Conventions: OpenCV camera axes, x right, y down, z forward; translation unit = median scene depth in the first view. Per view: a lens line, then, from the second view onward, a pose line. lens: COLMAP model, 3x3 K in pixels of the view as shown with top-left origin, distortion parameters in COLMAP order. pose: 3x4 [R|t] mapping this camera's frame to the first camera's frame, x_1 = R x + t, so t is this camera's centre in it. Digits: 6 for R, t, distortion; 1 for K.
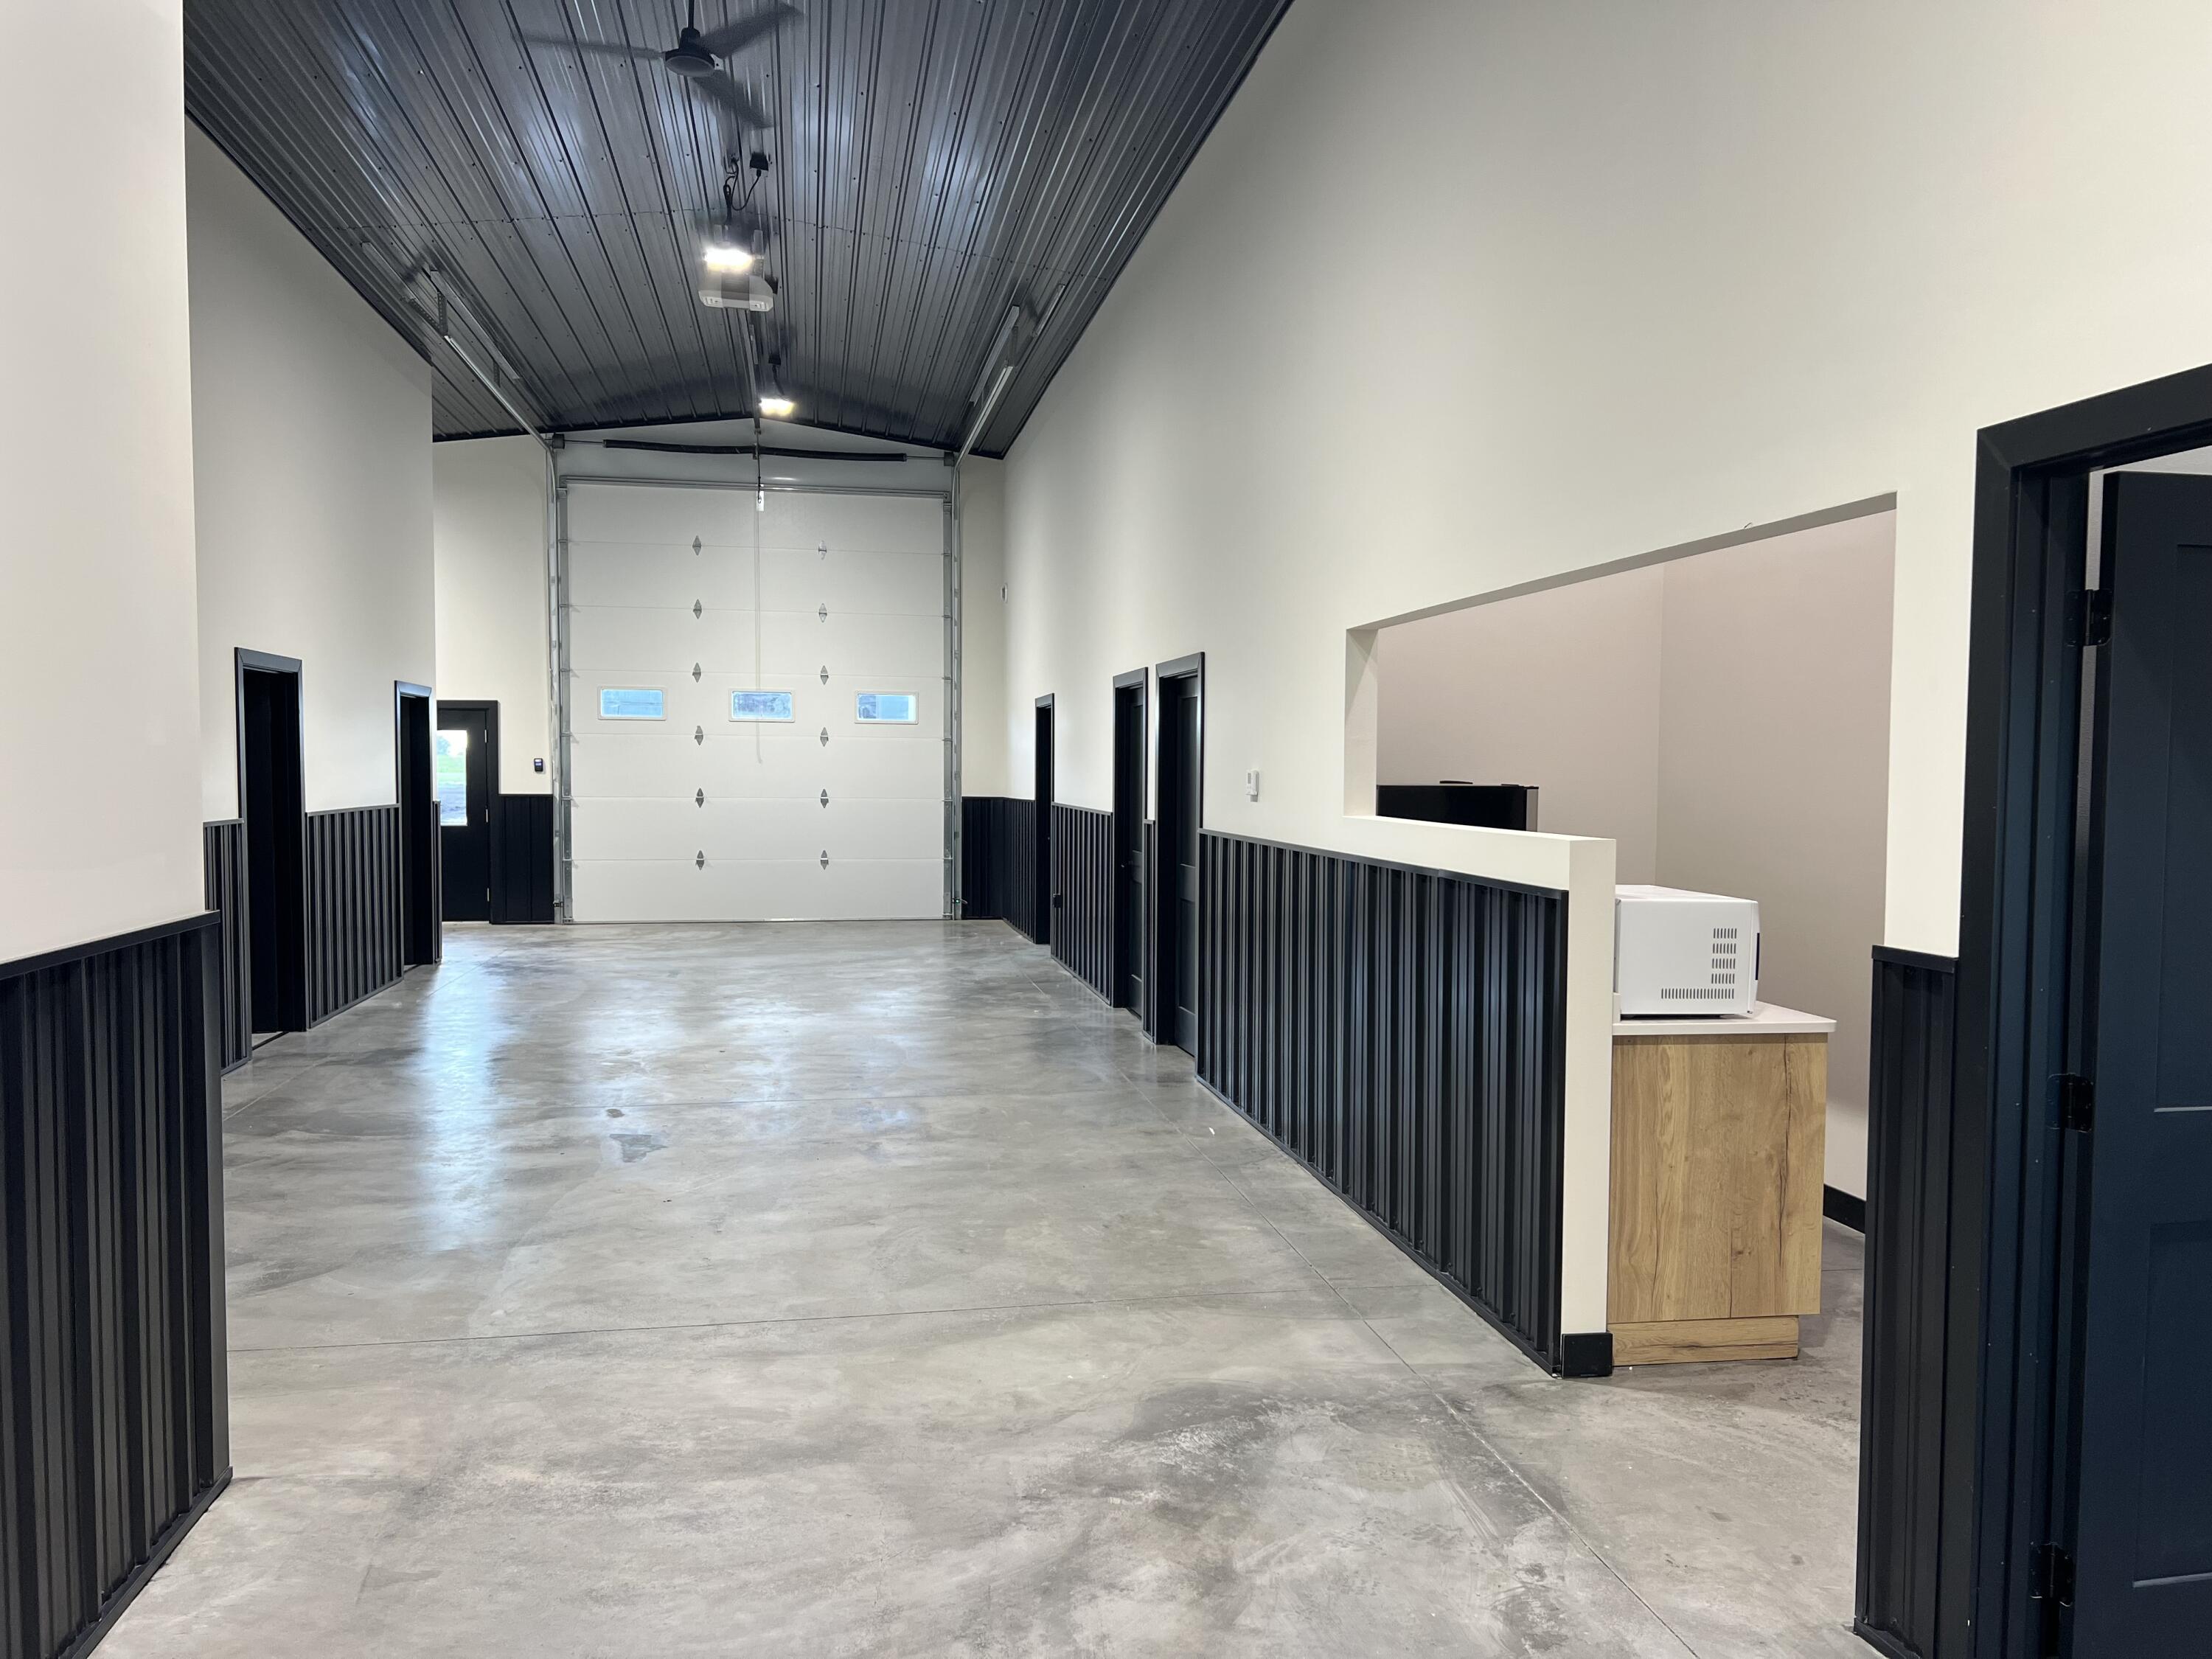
lens RADIAL K [[1692.0, 0, 1092.1], [0, 1692.0, 851.3], [0, 0, 1]] dist [0.053173, -0.066713]
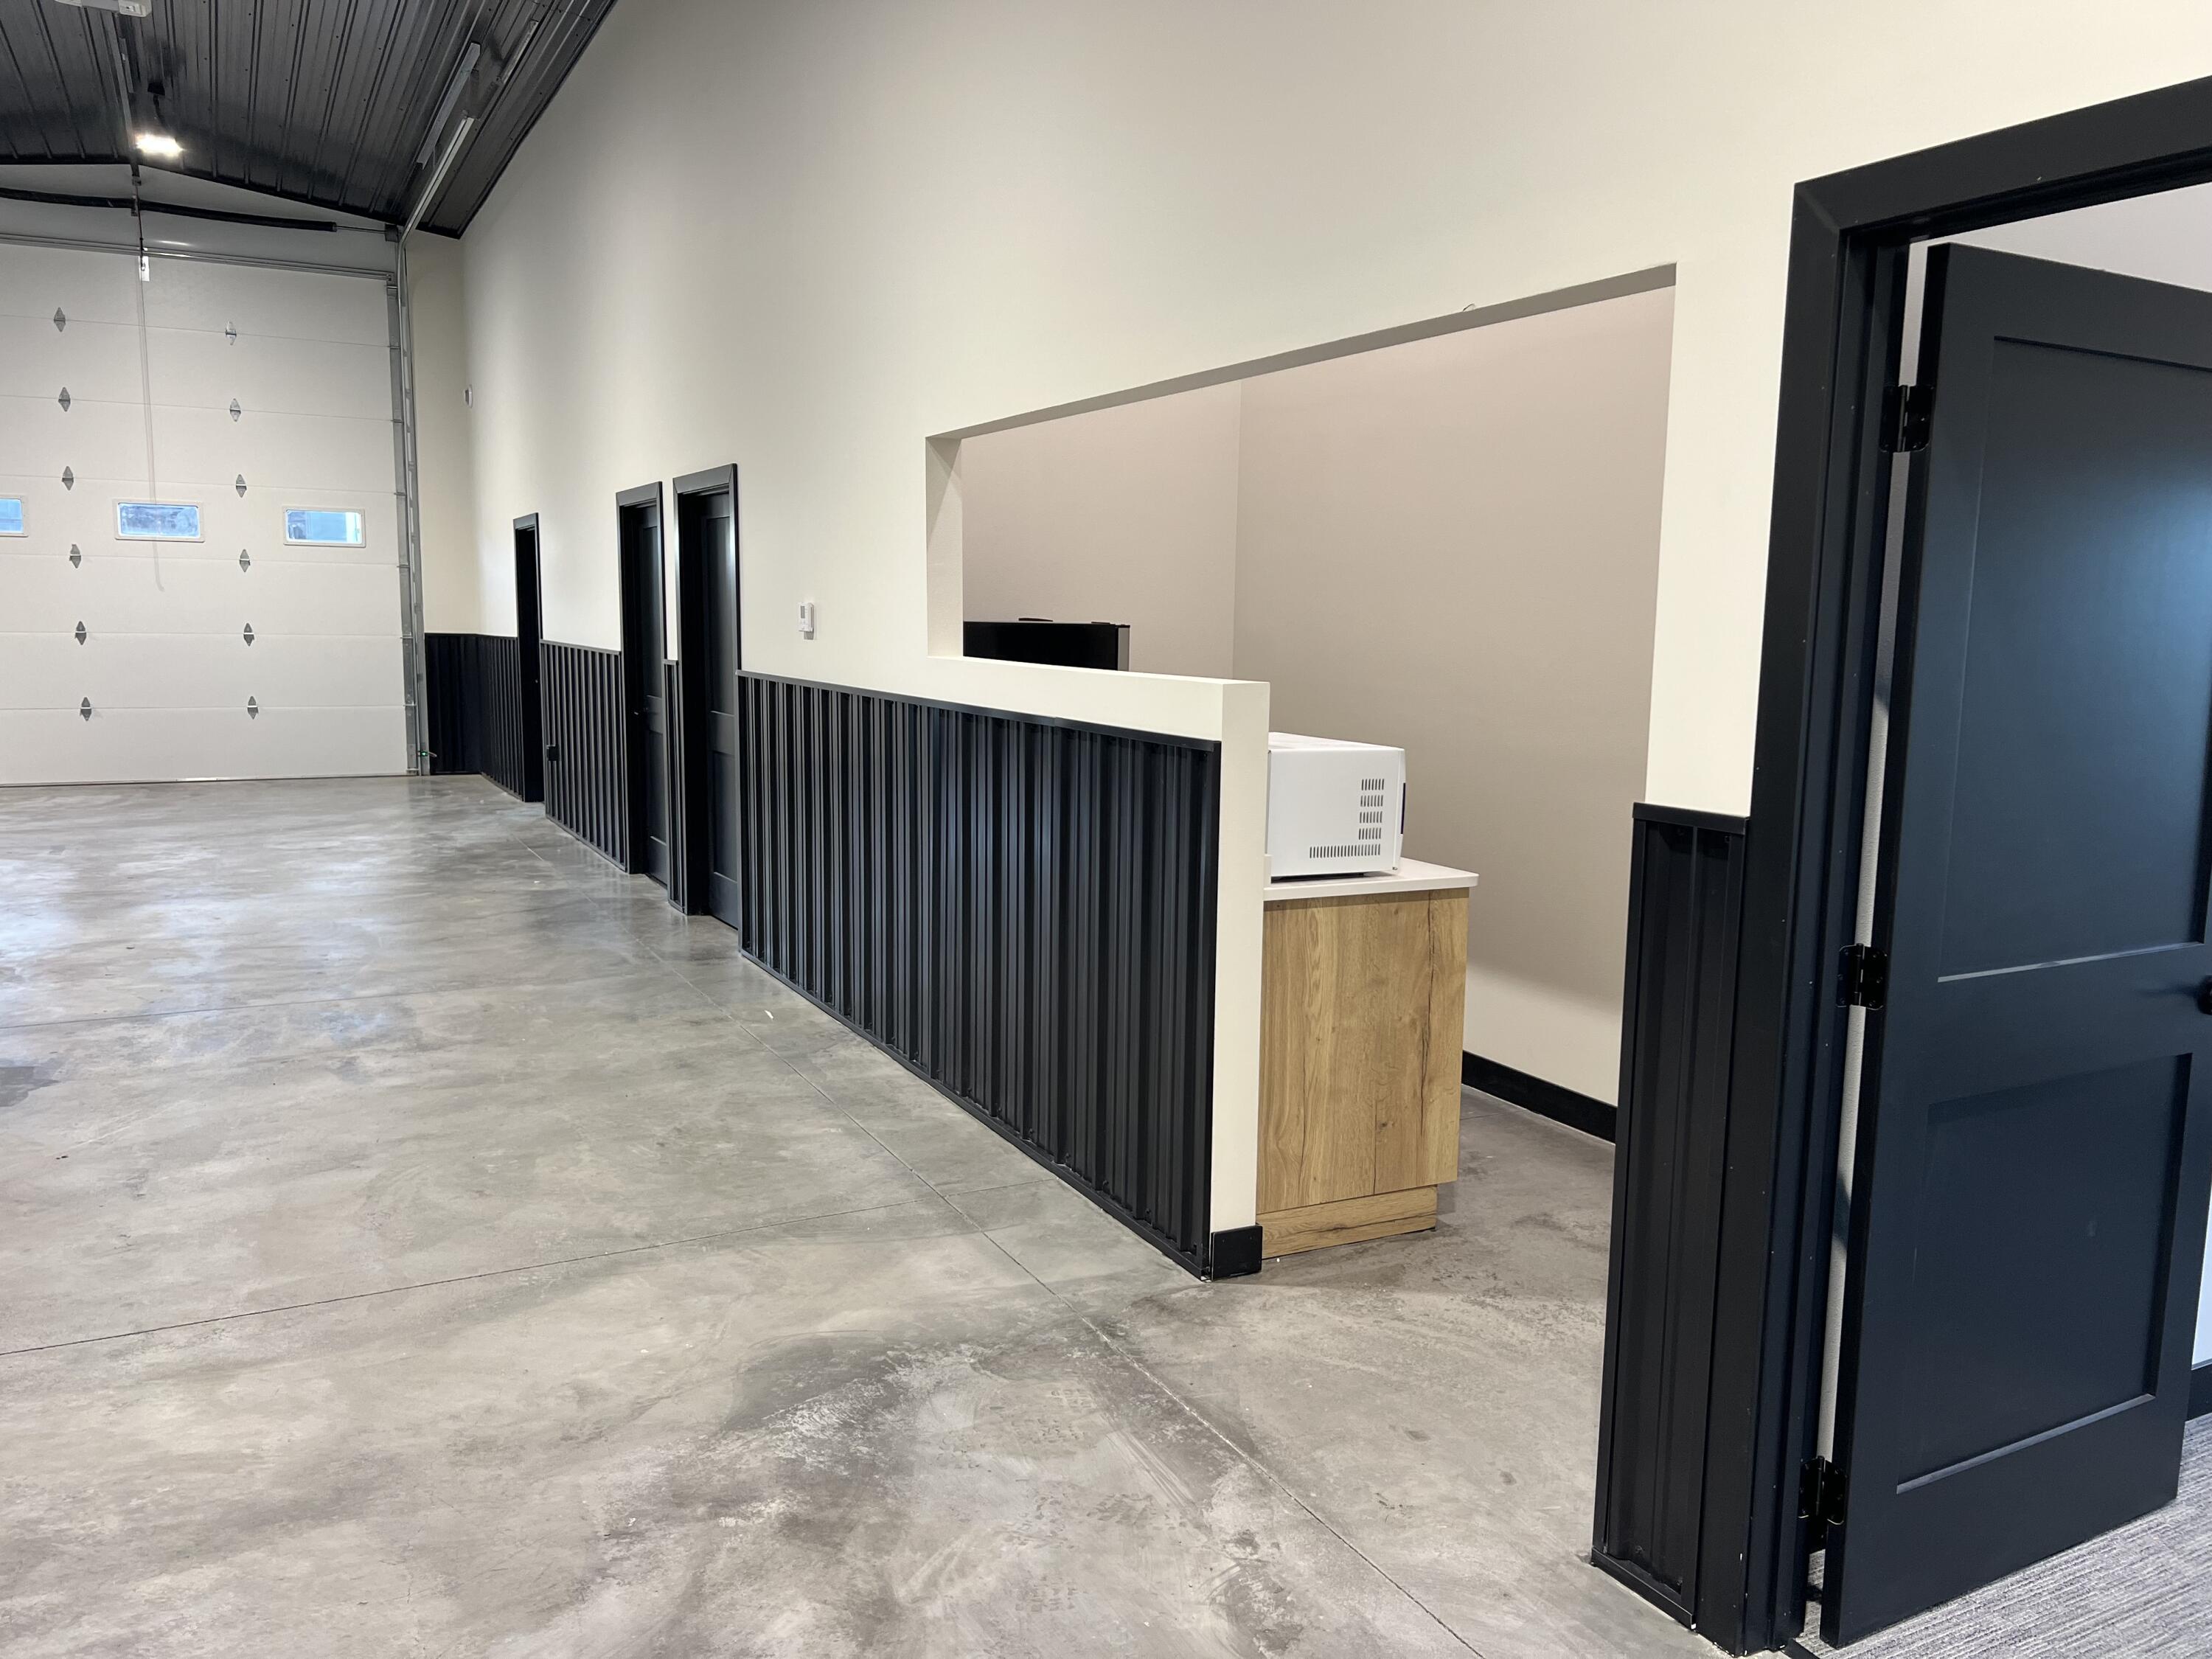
lens RADIAL K [[1692.0, 0, 1117.4], [0, 1692.0, 840.0], [0, 0, 1]] dist [0.053173, -0.066713]
pose [[0.951123, -0.033066, 0.307038, -0.038352], [0.006521, 0.996180, 0.087082, -0.001849], [-0.308745, -0.080824, 0.947705, 0.177270]]
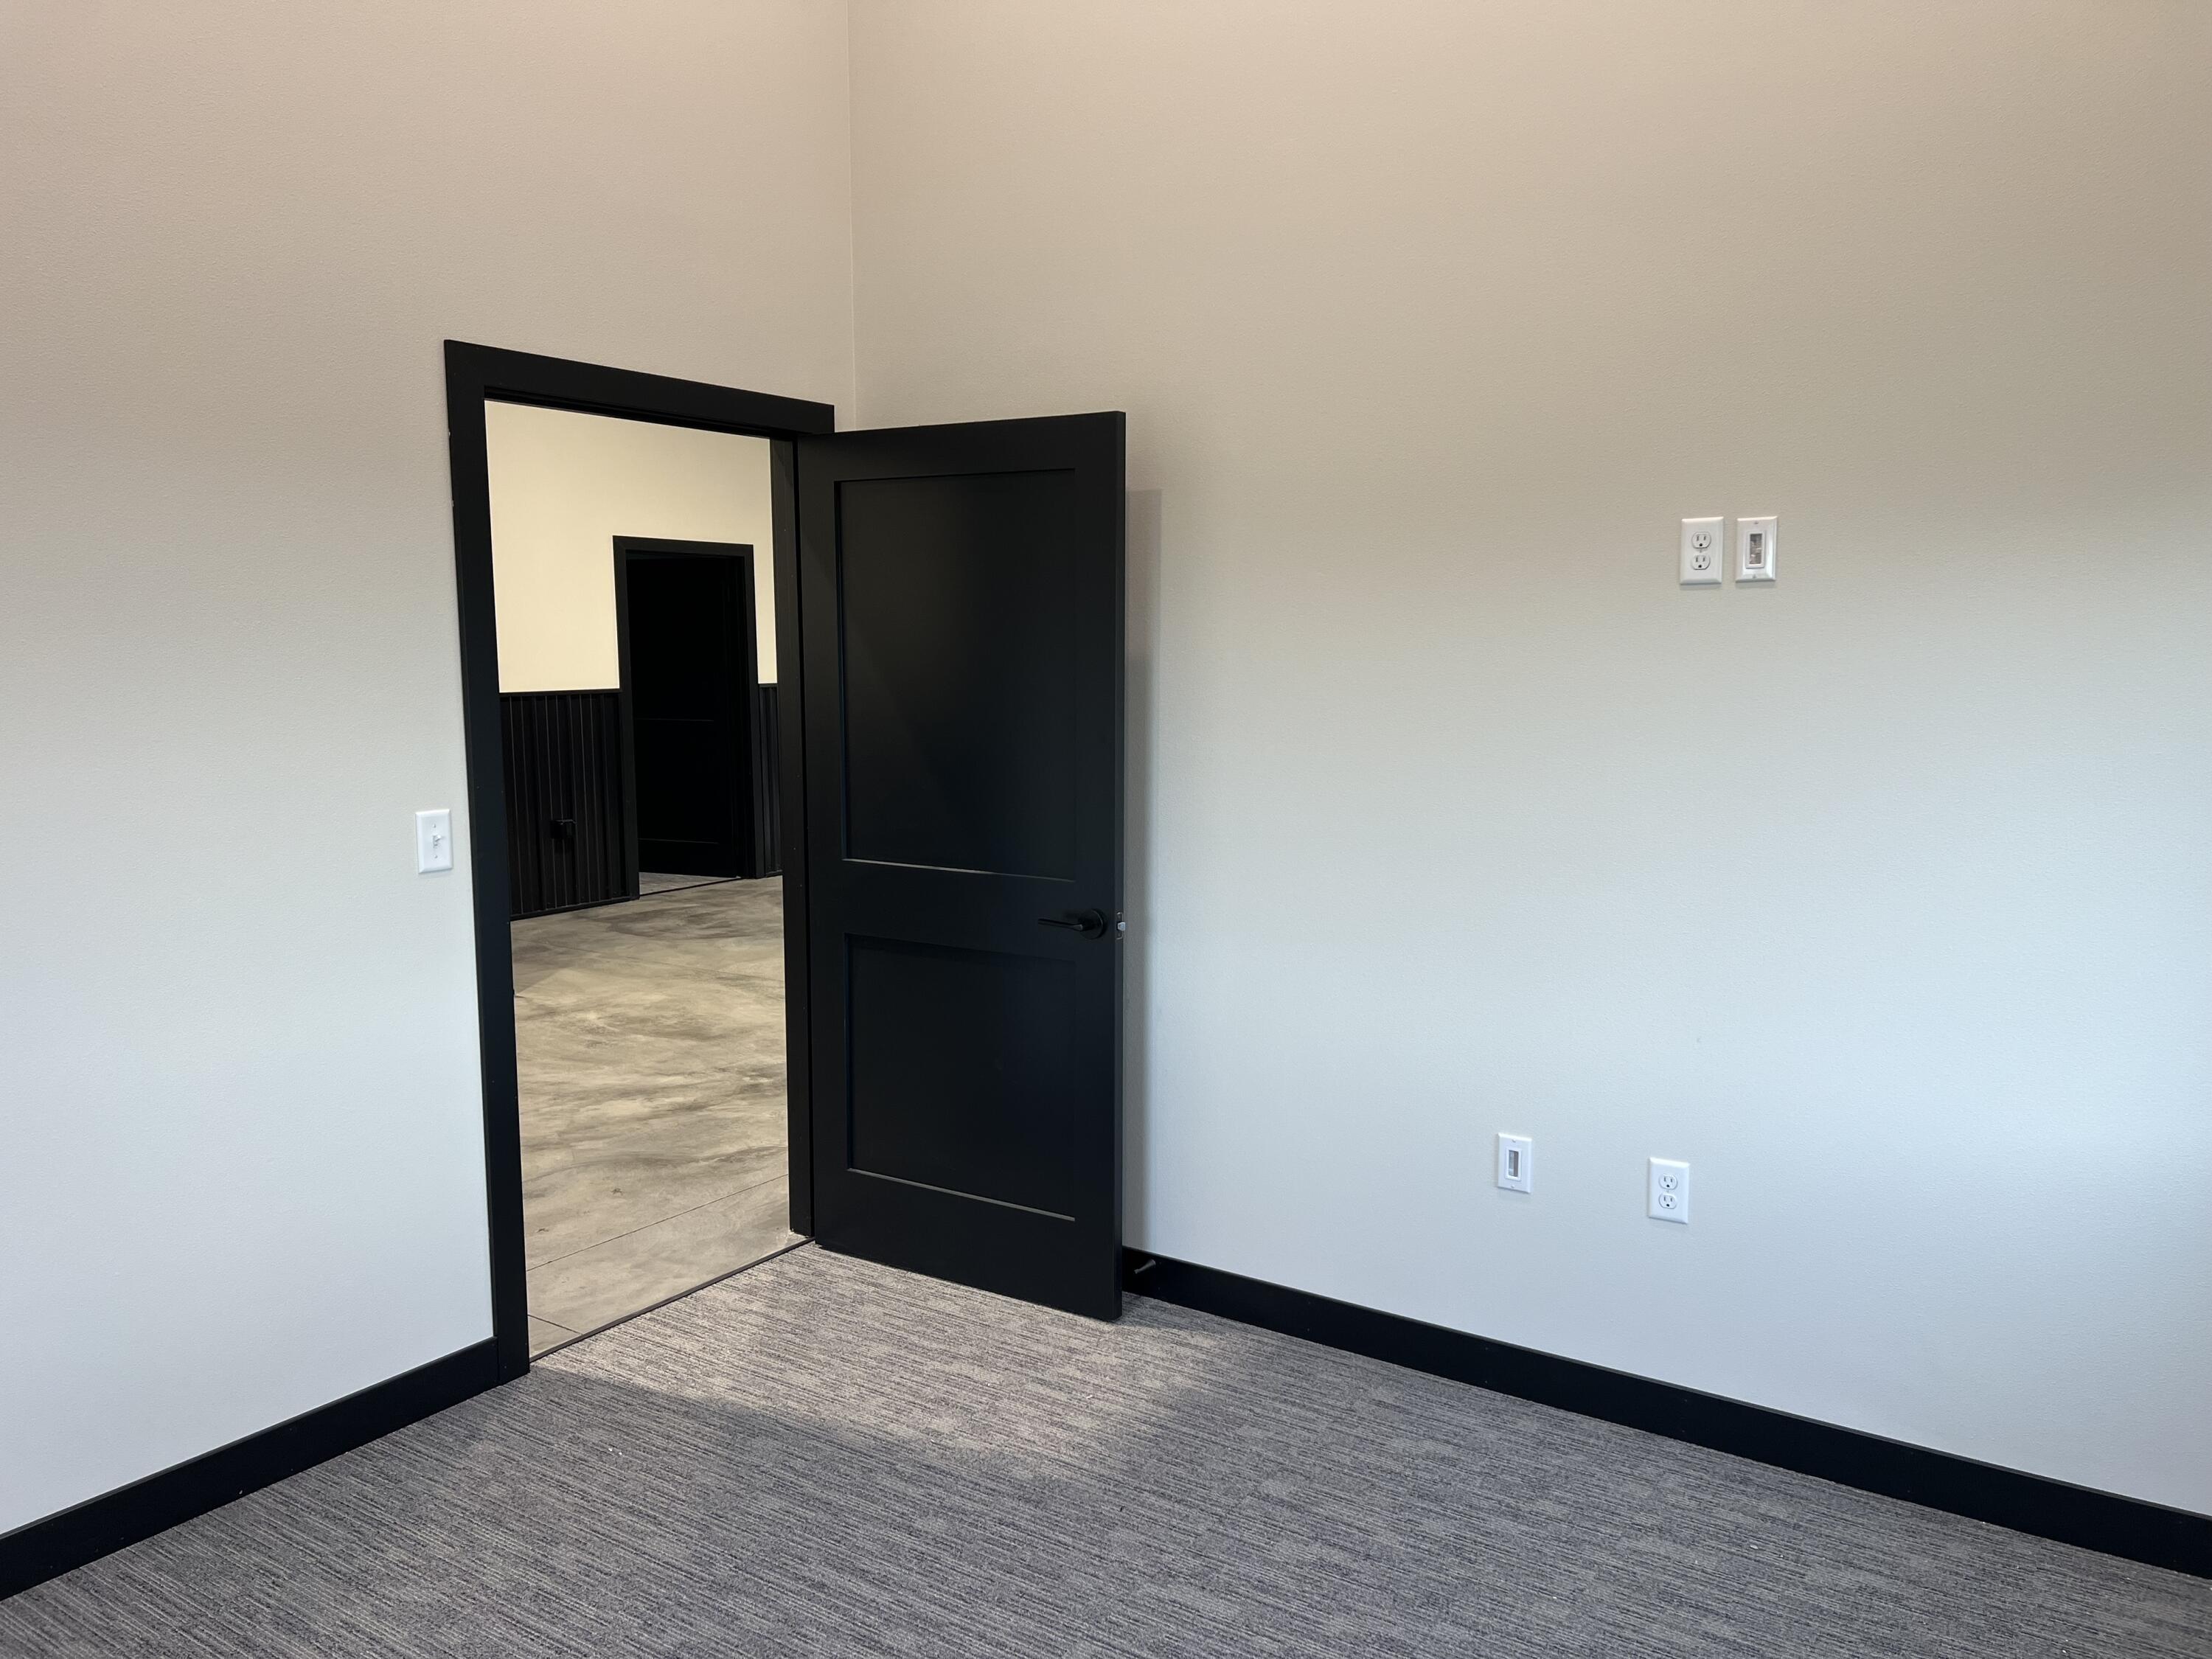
lens RADIAL K [[1692.0, 0, 1112.5], [0, 1692.0, 843.1], [0, 0, 1]] dist [0.053173, -0.066713]
pose [[0.722635, 0.079722, -0.686617, 1.126631], [-0.031200, 0.996076, 0.082816, 0.003212], [0.690526, -0.038423, 0.722287, 0.047952]]
